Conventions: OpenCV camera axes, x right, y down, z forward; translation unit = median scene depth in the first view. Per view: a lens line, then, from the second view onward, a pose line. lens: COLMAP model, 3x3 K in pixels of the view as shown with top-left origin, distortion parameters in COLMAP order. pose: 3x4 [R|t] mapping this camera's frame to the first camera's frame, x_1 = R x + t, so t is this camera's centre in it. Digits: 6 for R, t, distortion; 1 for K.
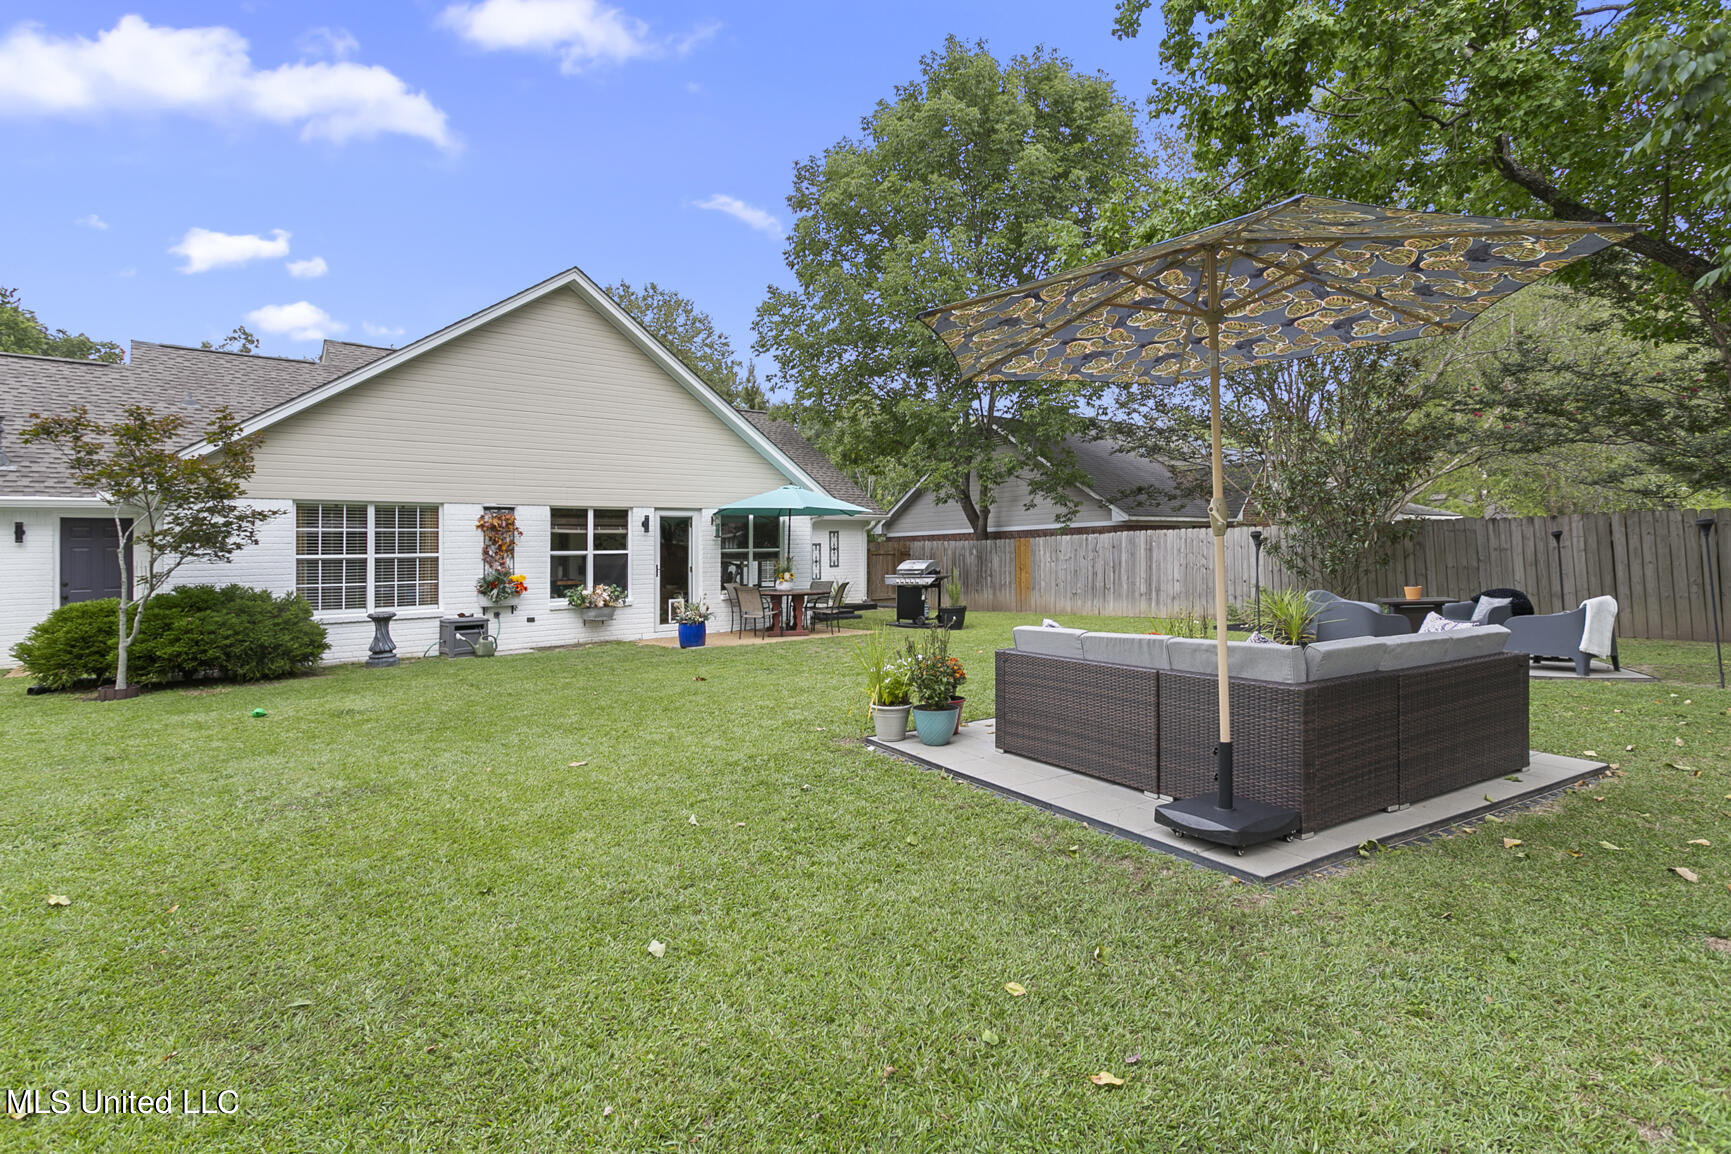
lens RADIAL K [[834.1, 0, 865.6], [0, 834.1, 556.8], [0, 0, 1]] dist [0.002122, 0.000735]
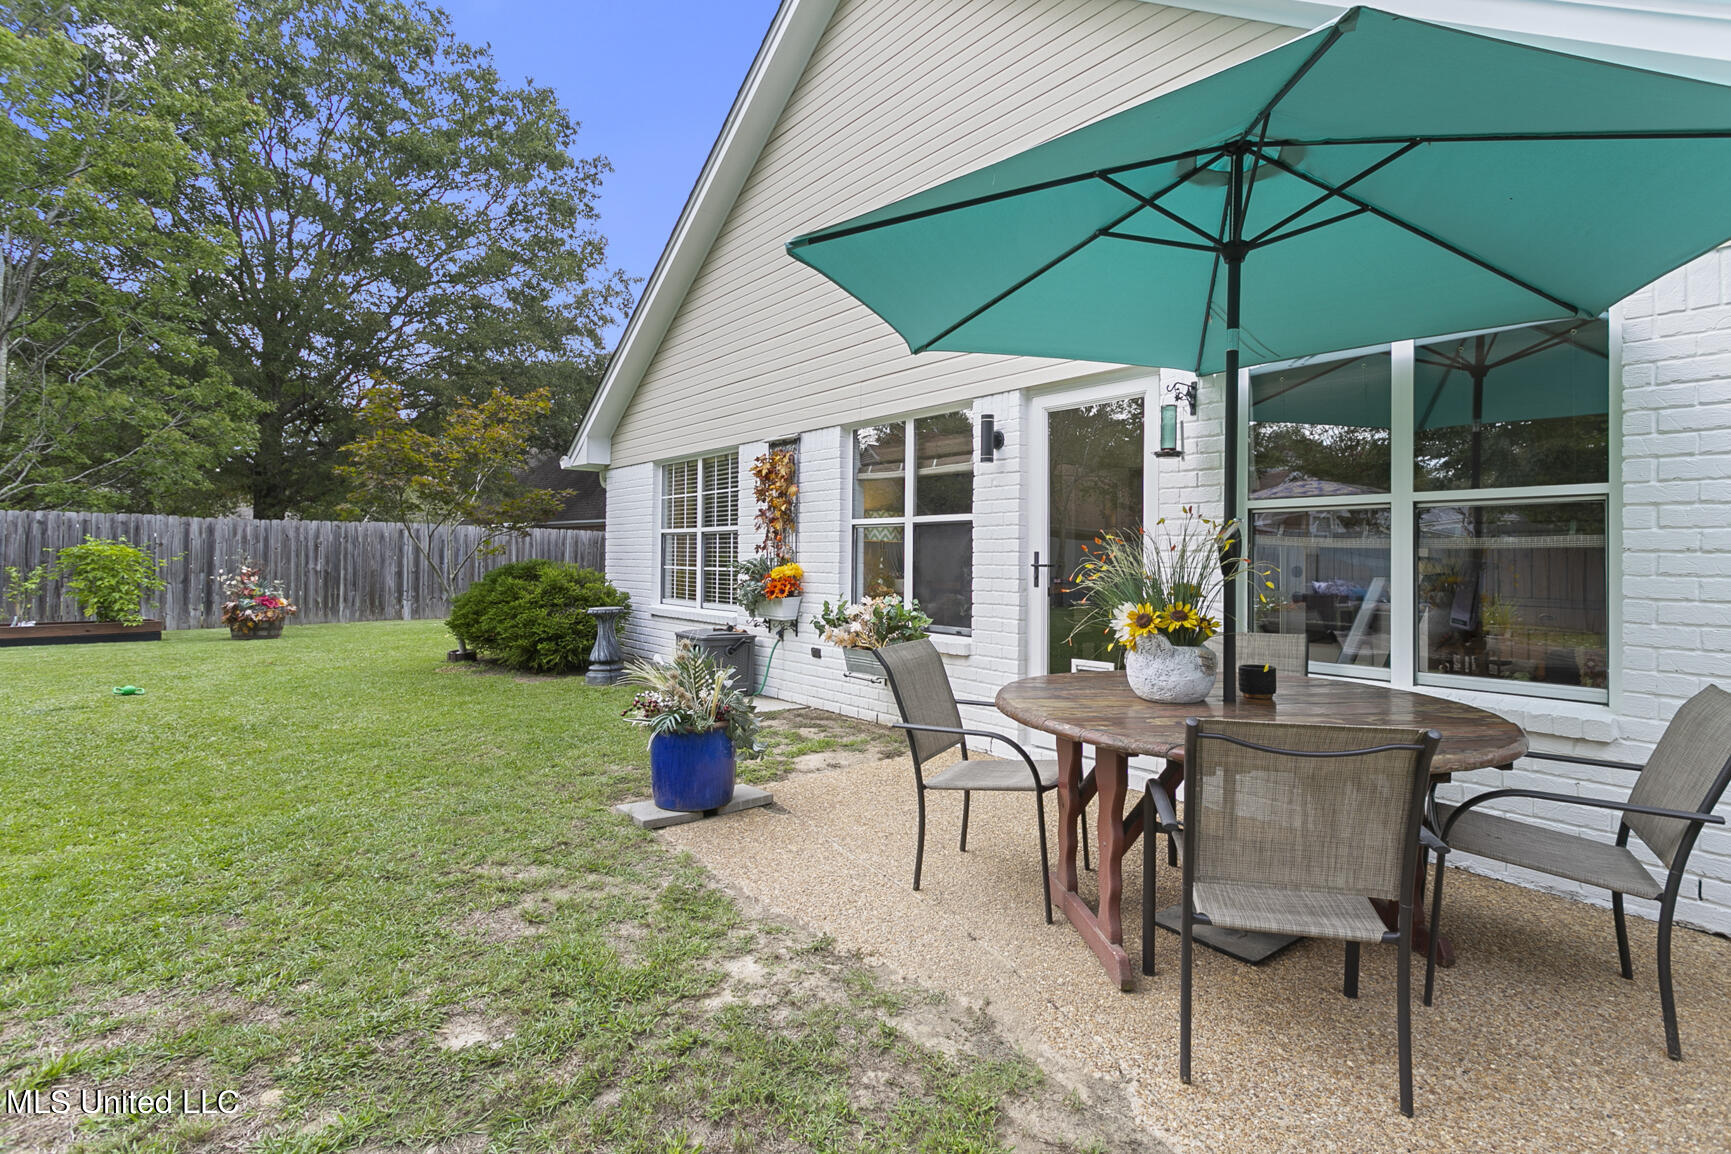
lens RADIAL K [[834.1, 0, 865.6], [0, 834.1, 556.8], [0, 0, 1]] dist [0.002122, 0.000735]
pose [[-0.026228, 0.022999, -0.999391, 0.137051], [-0.006710, 0.999709, 0.023182, 0.005176], [0.999633, 0.007314, -0.026066, 1.277008]]
